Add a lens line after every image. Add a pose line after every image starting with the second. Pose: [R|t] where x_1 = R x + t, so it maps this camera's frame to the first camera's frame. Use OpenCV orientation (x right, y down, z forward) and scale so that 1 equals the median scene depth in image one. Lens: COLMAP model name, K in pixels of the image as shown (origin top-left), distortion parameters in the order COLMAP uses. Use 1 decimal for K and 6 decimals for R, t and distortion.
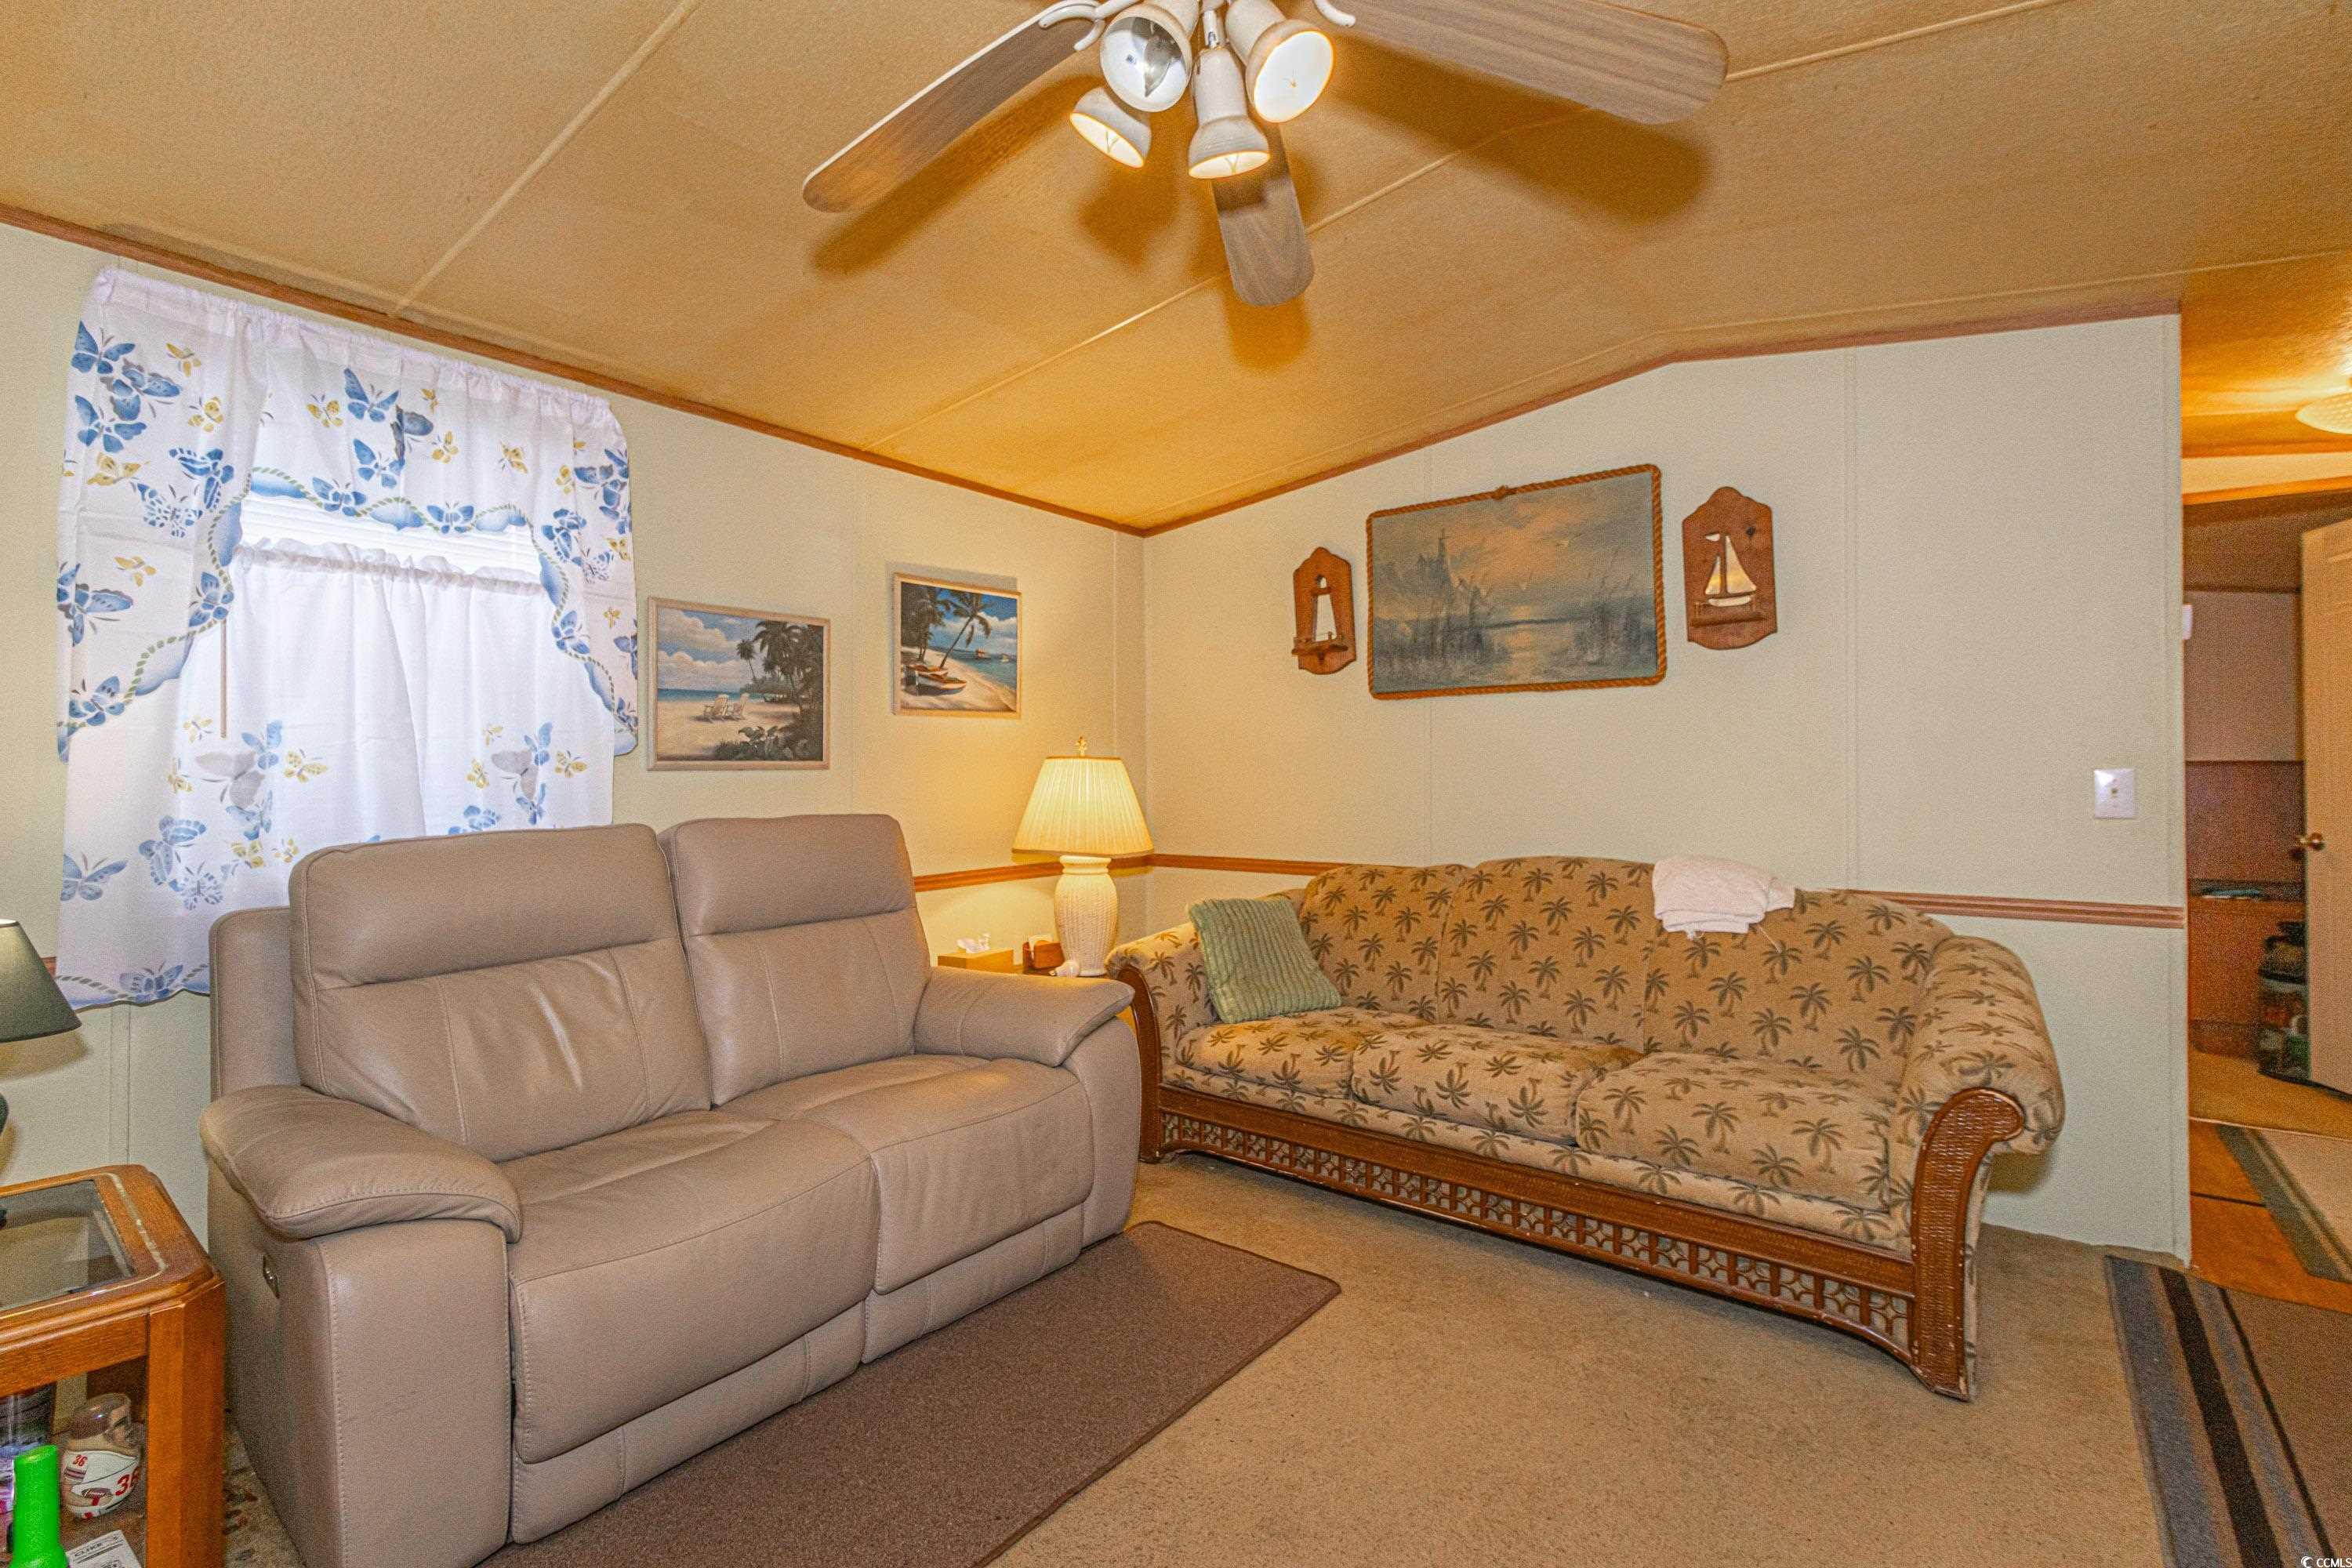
lens RADIAL K [[1084.3, 0, 1166.3], [0, 1084.3, 774.4], [0, 0, 1]] dist [0.002719, 0.000221]
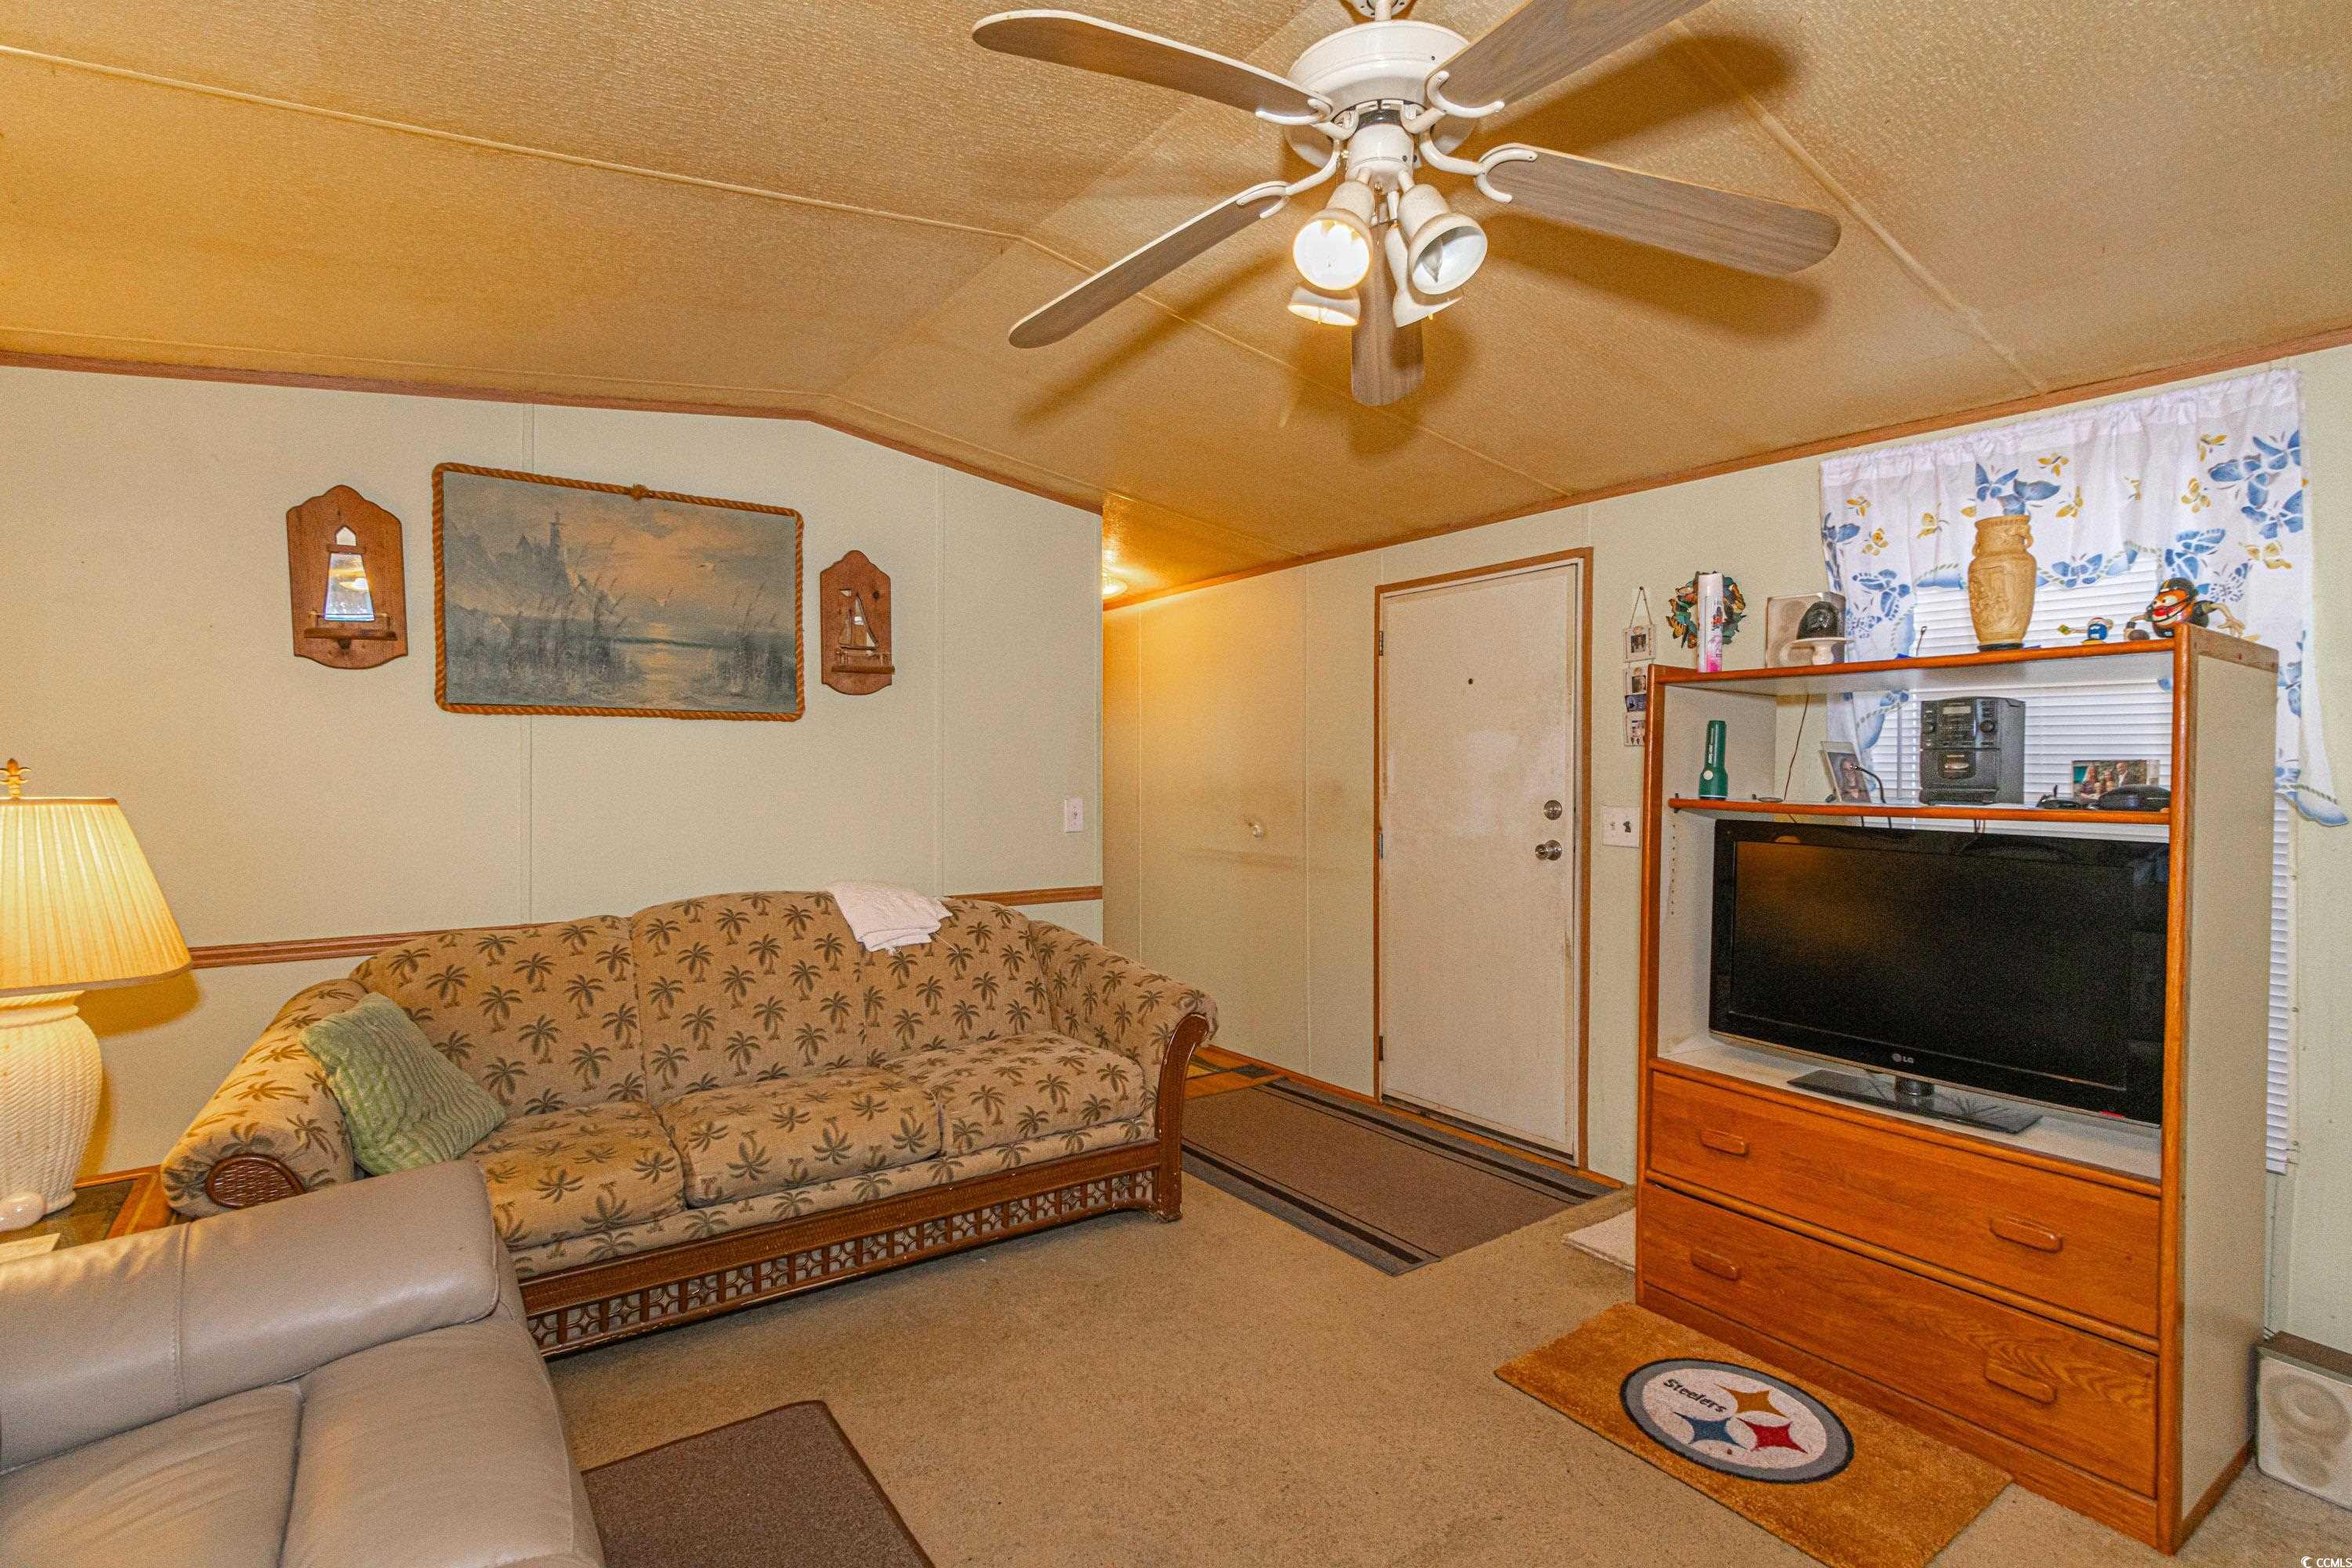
lens RADIAL K [[1084.3, 0, 1169.1], [0, 1084.3, 780.7], [0, 0, 1]] dist [0.002719, 0.000221]
pose [[0.287296, -0.001194, 0.957841, -0.455011], [-0.004948, 0.999984, 0.002730, -0.030156], [-0.957829, -0.005524, 0.287285, 0.353772]]
